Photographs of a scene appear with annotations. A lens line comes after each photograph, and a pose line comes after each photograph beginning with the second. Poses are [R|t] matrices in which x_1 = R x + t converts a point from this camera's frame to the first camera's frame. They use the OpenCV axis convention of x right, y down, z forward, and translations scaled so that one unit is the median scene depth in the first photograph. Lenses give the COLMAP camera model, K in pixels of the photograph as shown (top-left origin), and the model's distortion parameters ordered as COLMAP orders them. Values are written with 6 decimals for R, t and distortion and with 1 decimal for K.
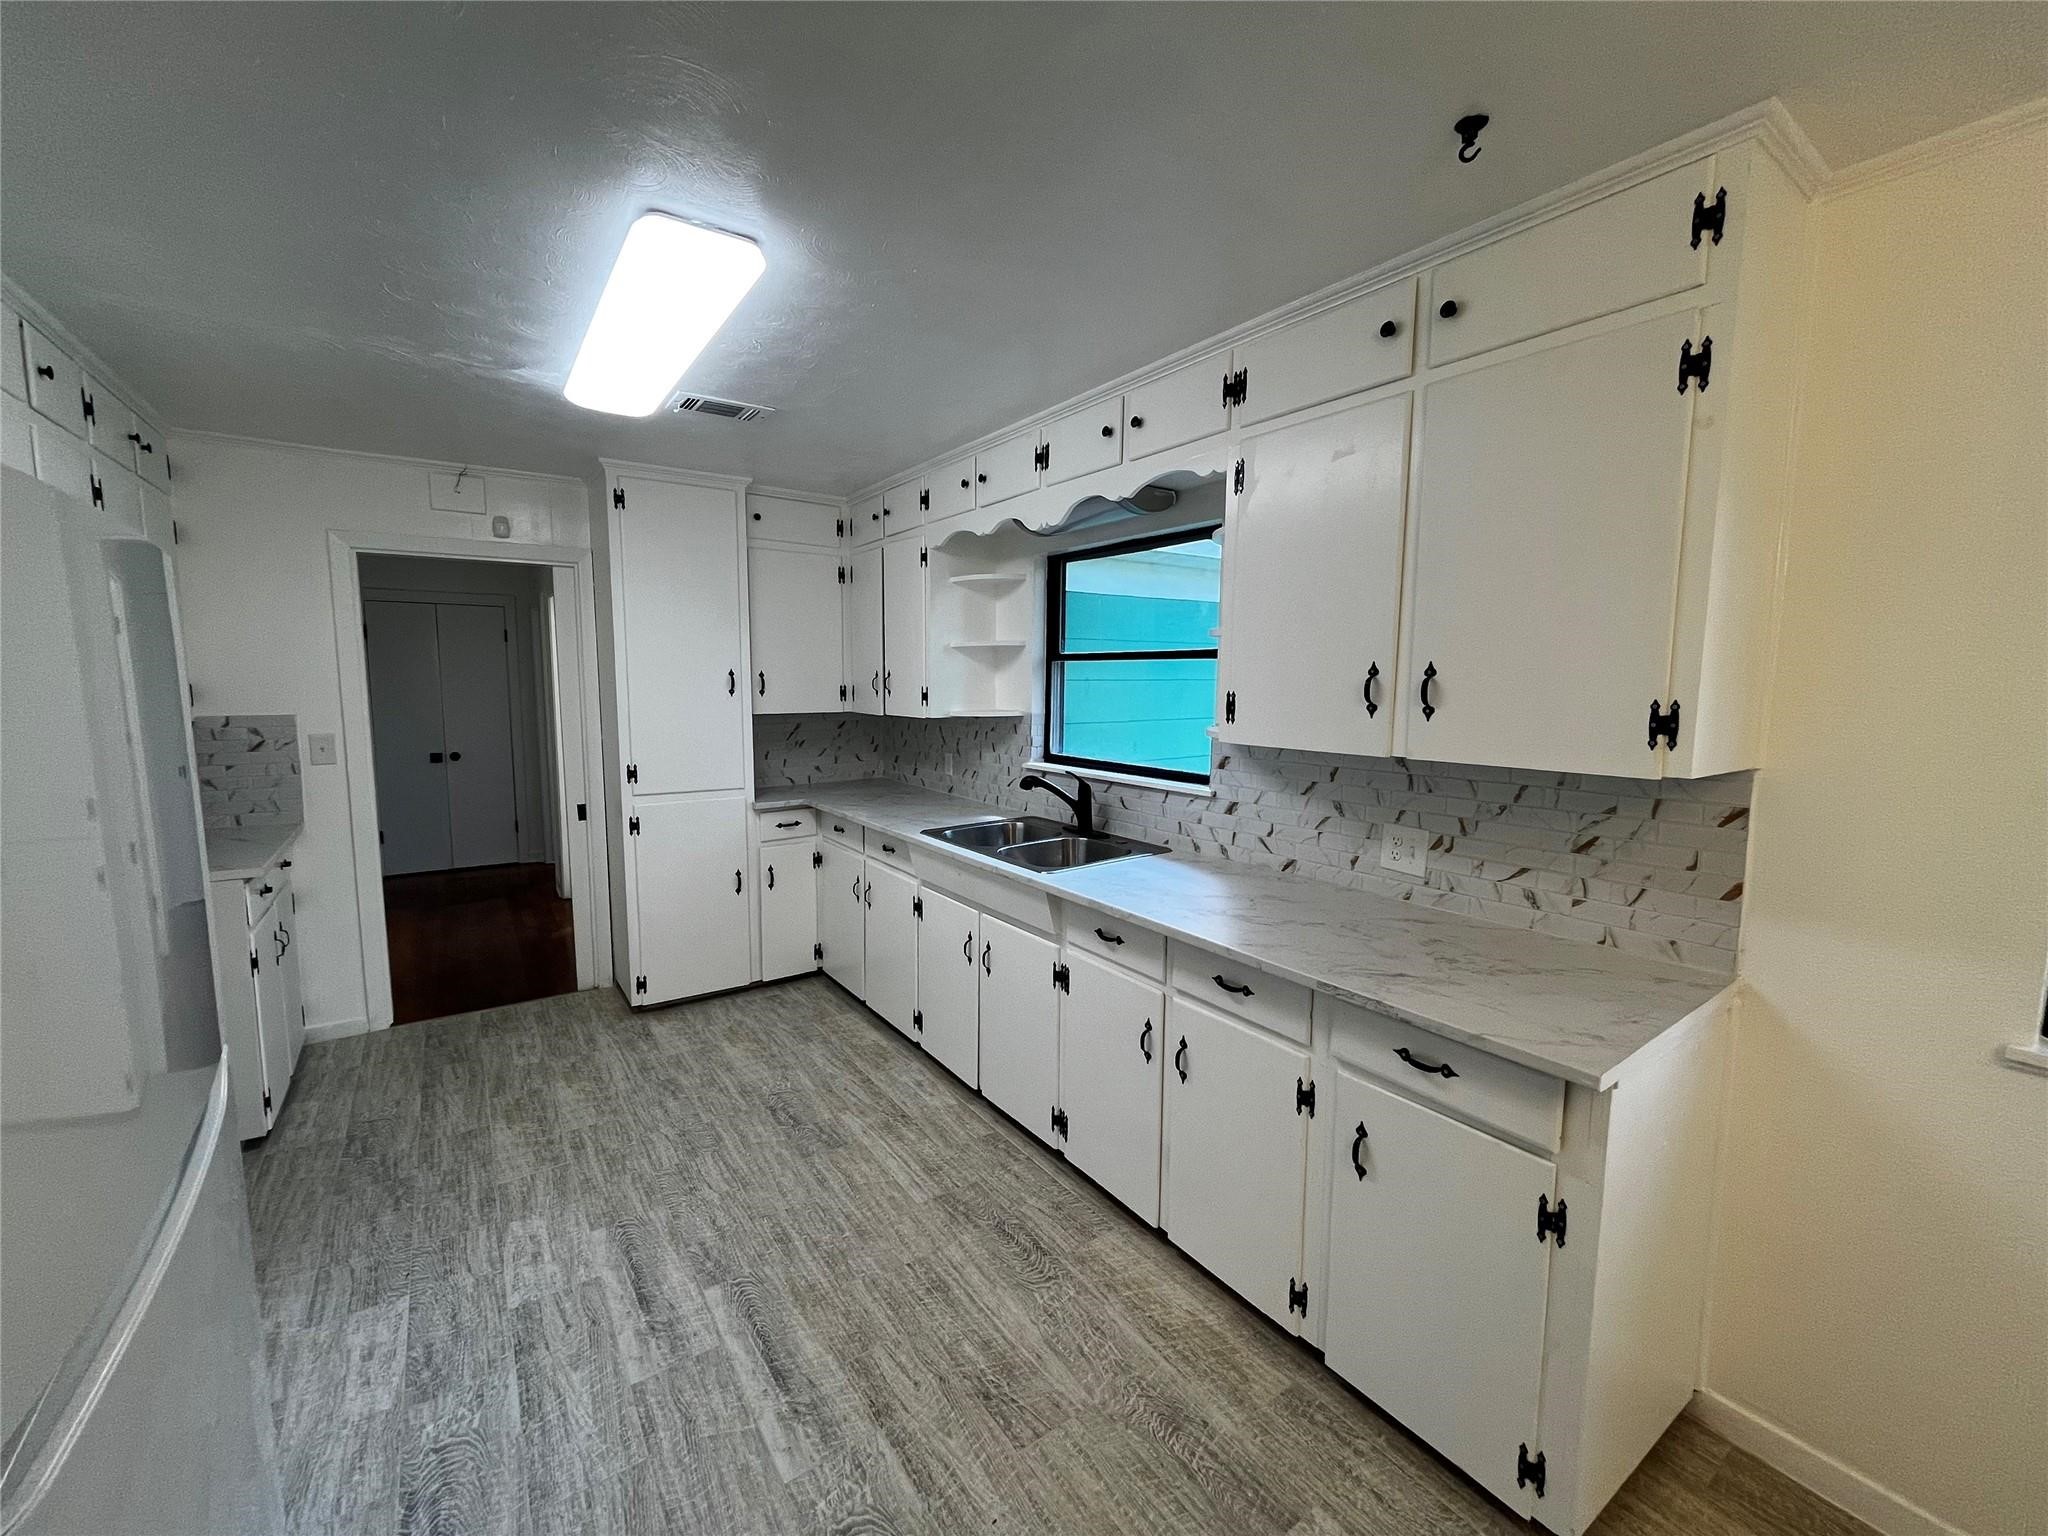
lens RADIAL K [[828.8, 0, 1023.7], [0, 828.8, 767.5], [0, 0, 1]] dist [-0.003700, -0.000217]
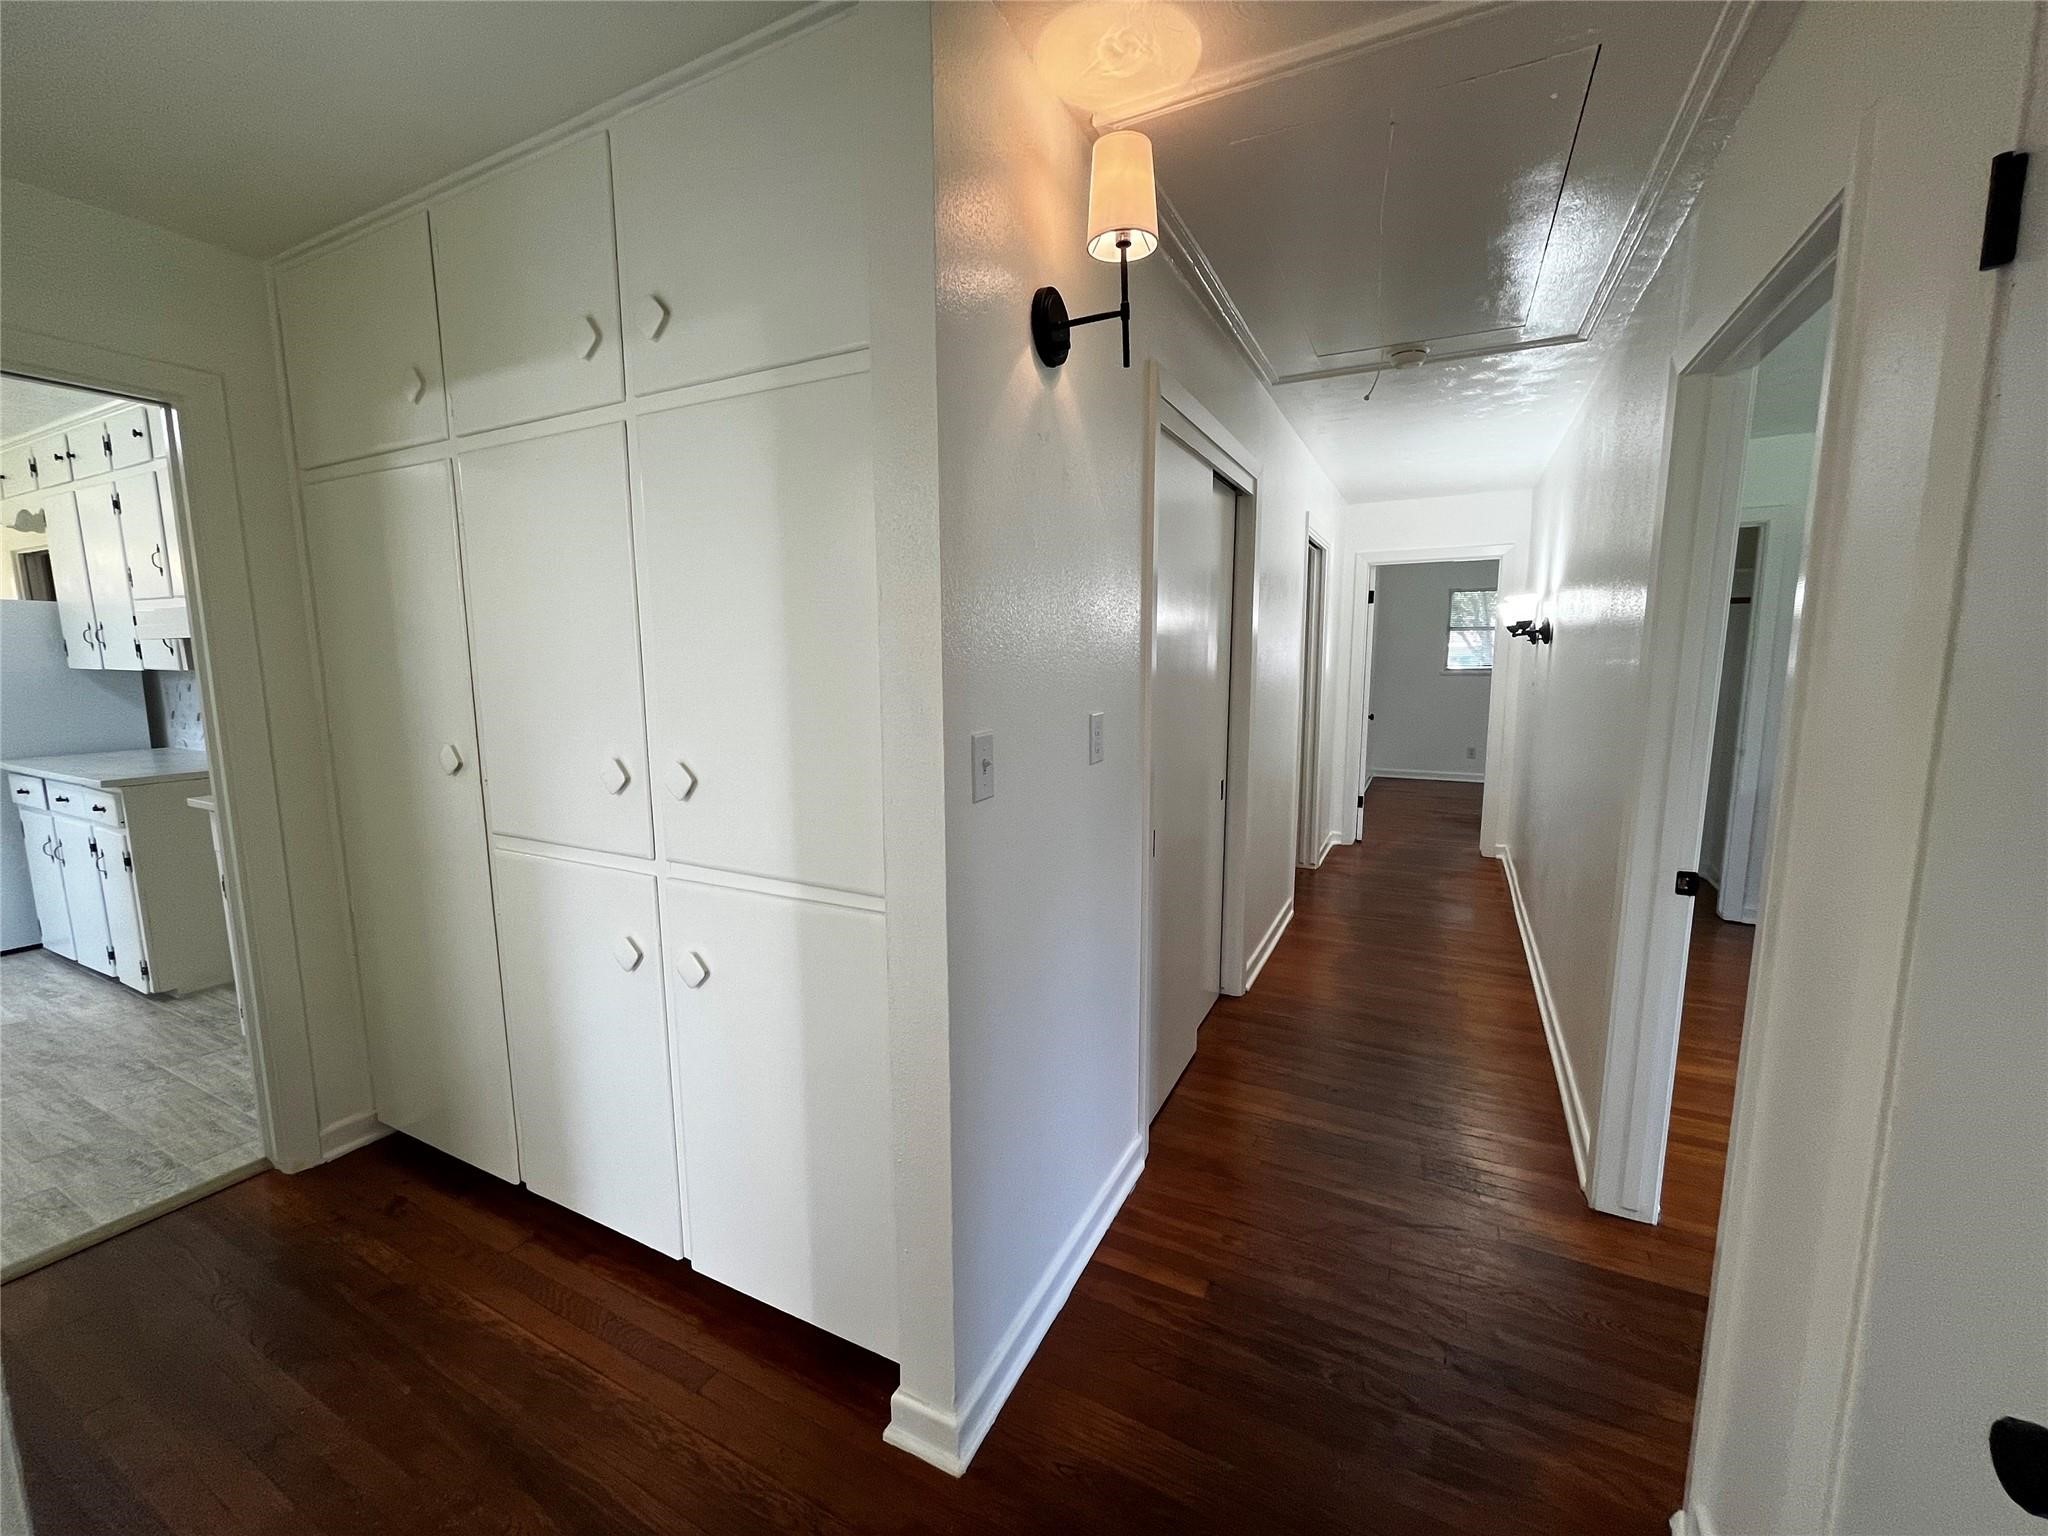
lens RADIAL K [[828.8, 0, 1020.7], [0, 828.8, 766.2], [0, 0, 1]] dist [-0.003700, -0.000217]
pose [[-0.884168, 0.060274, -0.463264, -1.620914], [-0.055891, 0.970872, 0.232988, -0.270283], [0.463813, 0.231893, -0.855046, 2.826395]]
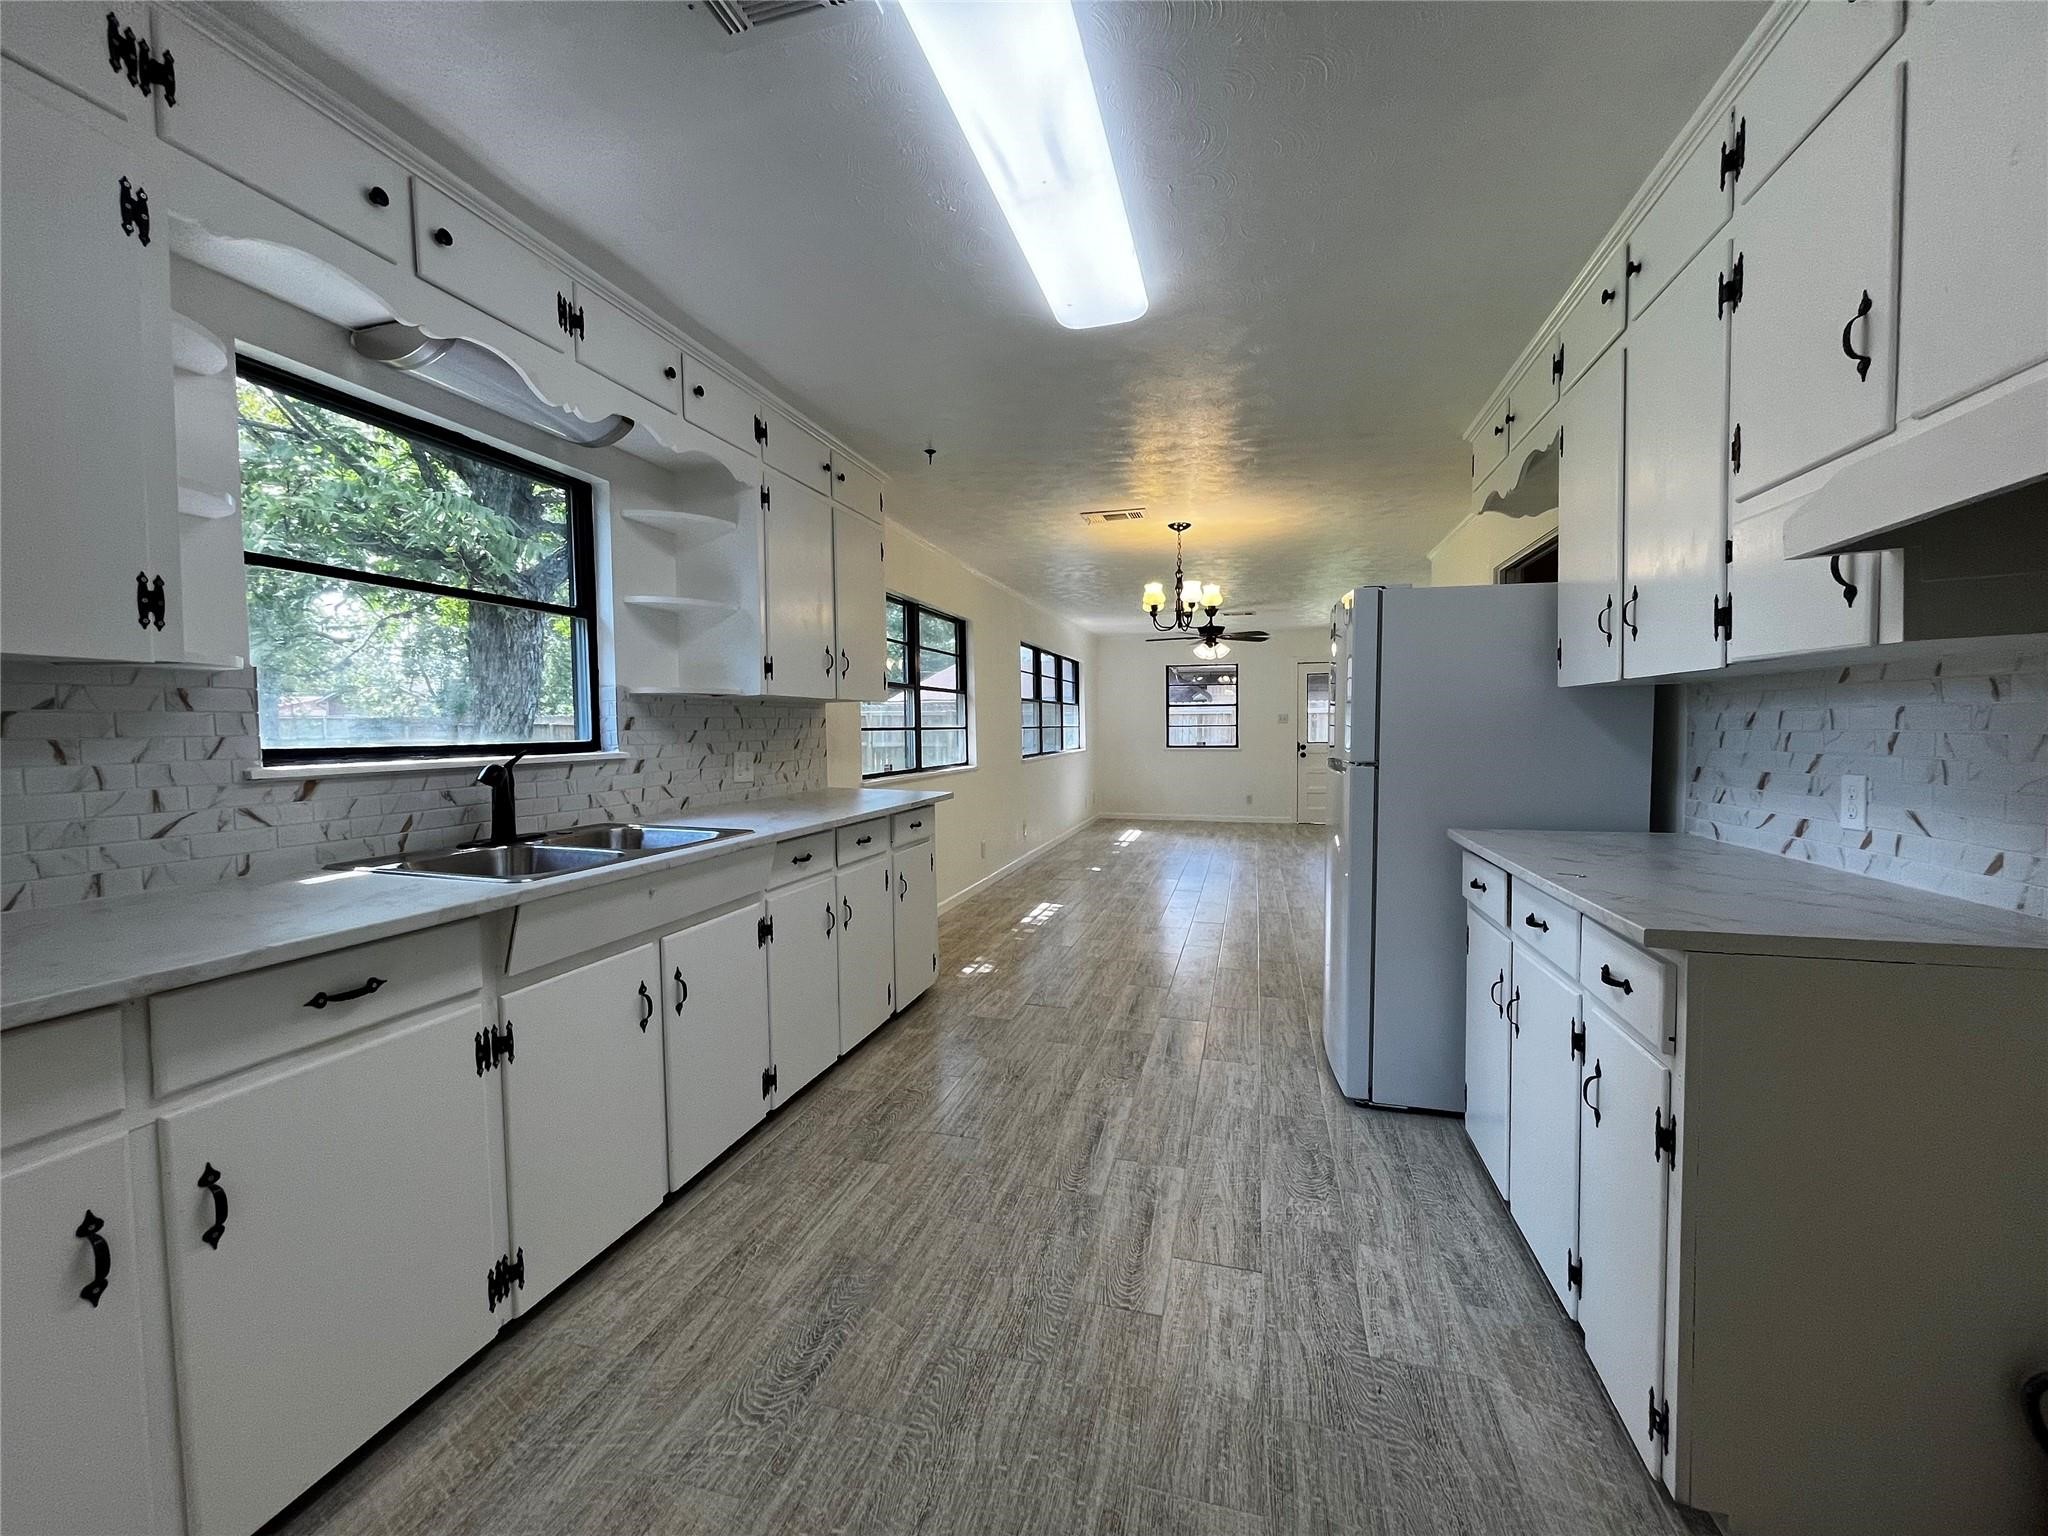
lens RADIAL K [[828.8, 0, 1027.8], [0, 828.8, 766.4], [0, 0, 1]] dist [-0.003700, -0.000217]
pose [[-0.642435, -0.034093, 0.765581, -1.030009], [0.091172, 0.988514, 0.120527, -0.038289], [-0.760897, 0.147231, -0.631948, 1.531564]]
